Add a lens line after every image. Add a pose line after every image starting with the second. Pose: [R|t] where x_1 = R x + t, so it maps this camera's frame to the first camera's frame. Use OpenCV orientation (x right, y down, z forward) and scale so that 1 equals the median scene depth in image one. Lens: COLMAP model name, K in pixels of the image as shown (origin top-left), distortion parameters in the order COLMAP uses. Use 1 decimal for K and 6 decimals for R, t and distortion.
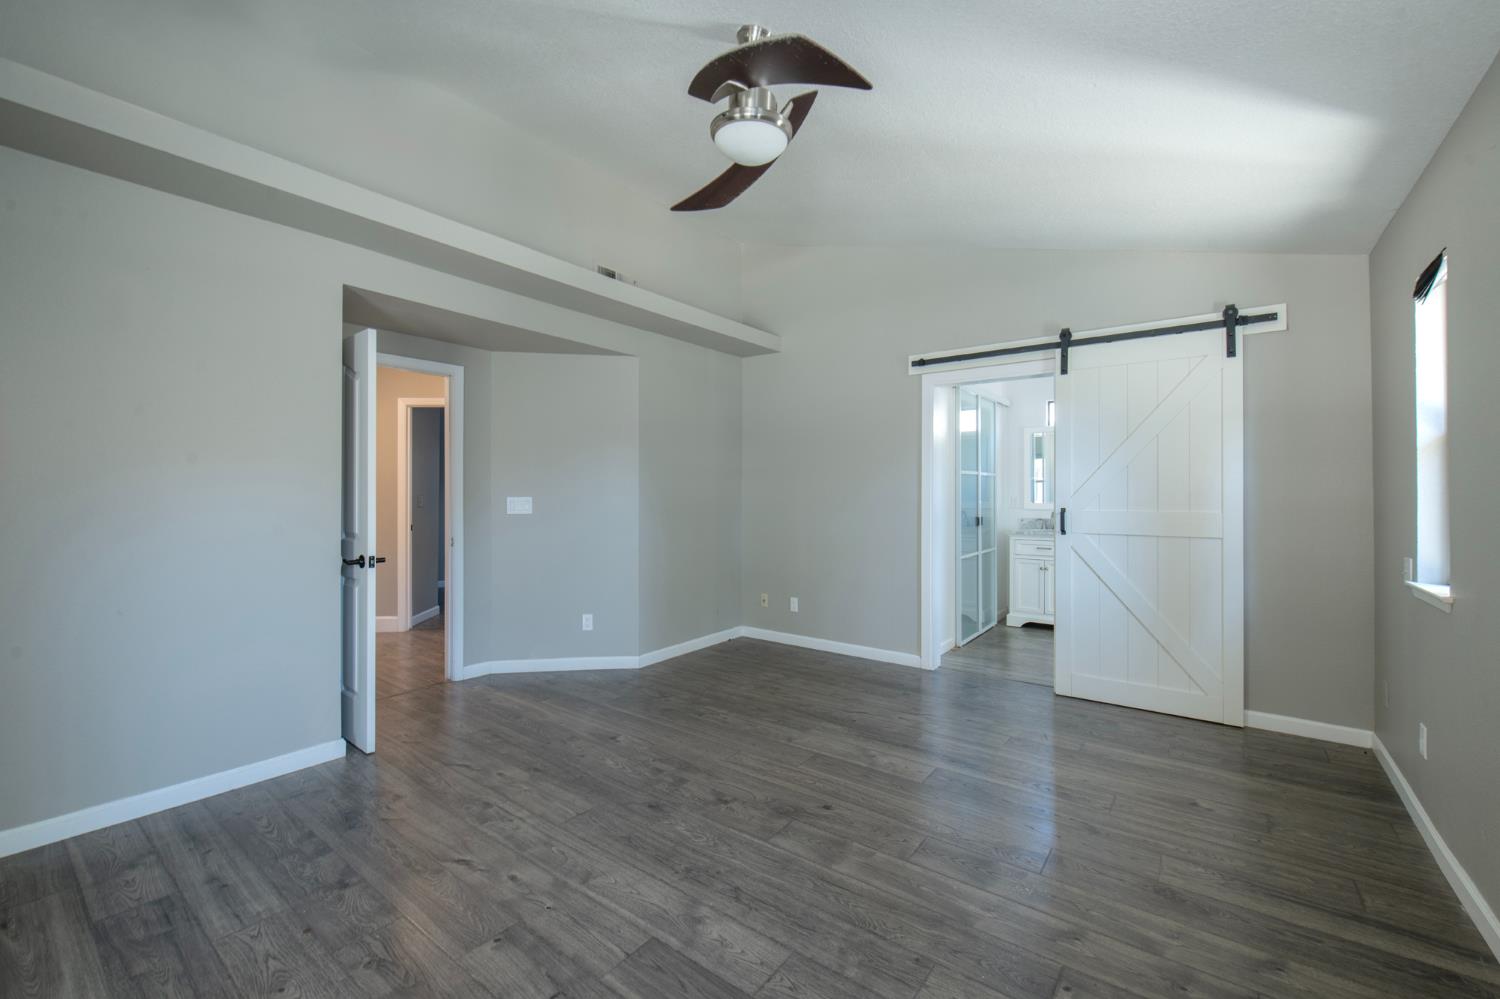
lens RADIAL K [[626.1, 0, 763.2], [0, 626.1, 502.1], [0, 0, 1]] dist [0.011017, -0.000649]
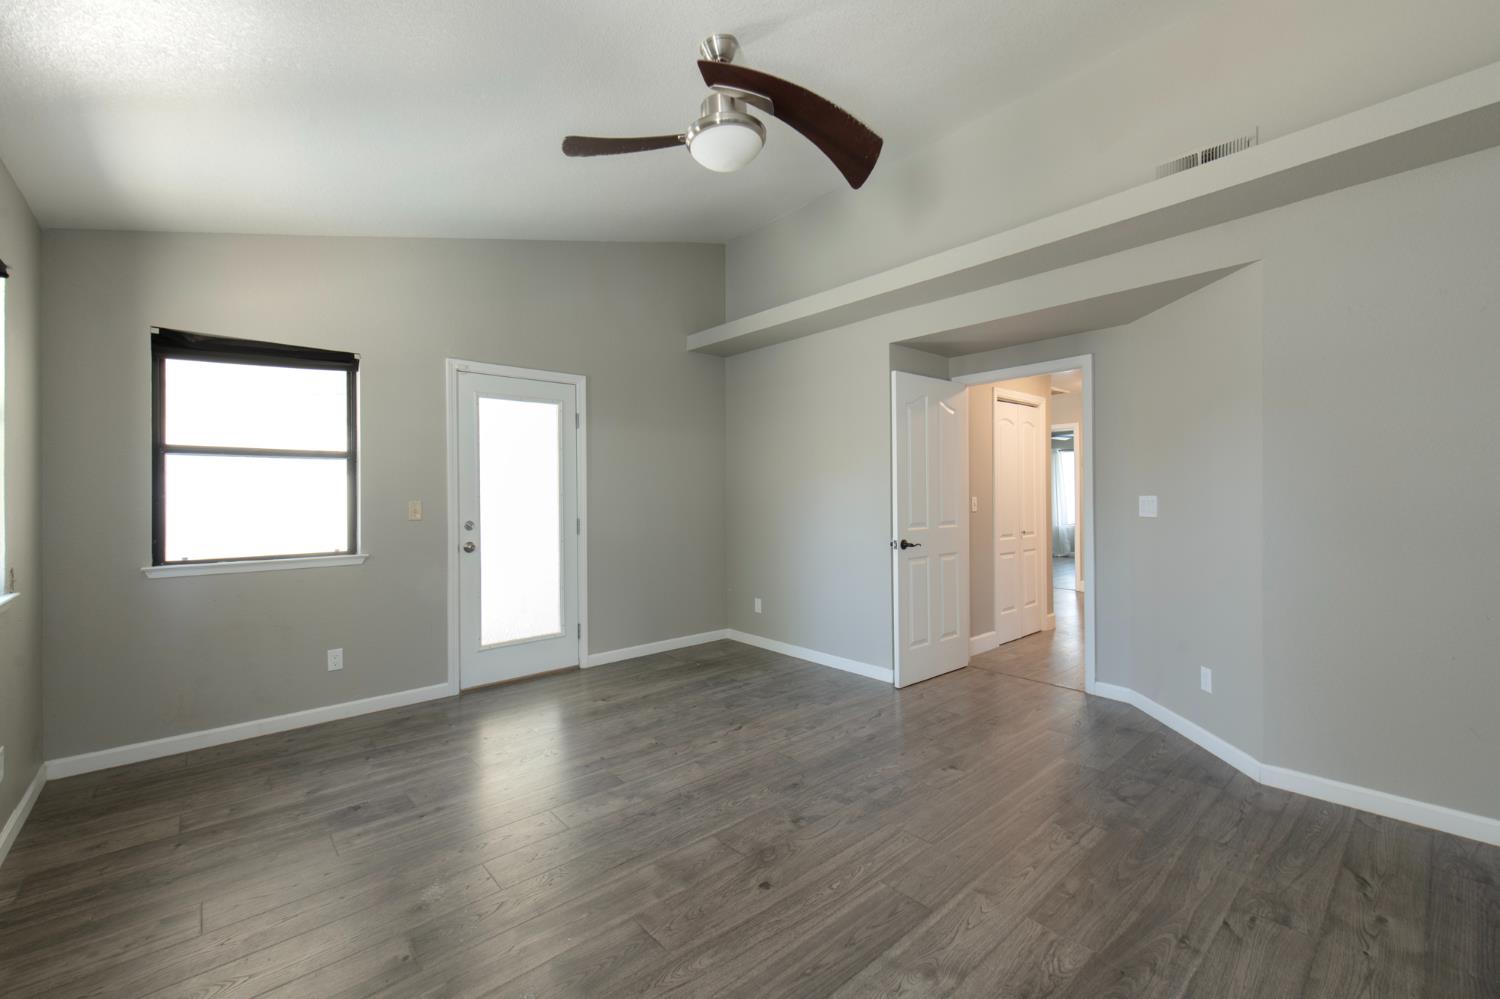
lens RADIAL K [[636.2, 0, 741.5], [0, 636.2, 498.7], [0, 0, 1]] dist [0.035858, -0.000183]
pose [[-0.245733, 0.003033, -0.969333, 0.922182], [0.001918, 0.999995, 0.002642, -0.013505], [0.969336, -0.001209, -0.245737, 1.188026]]
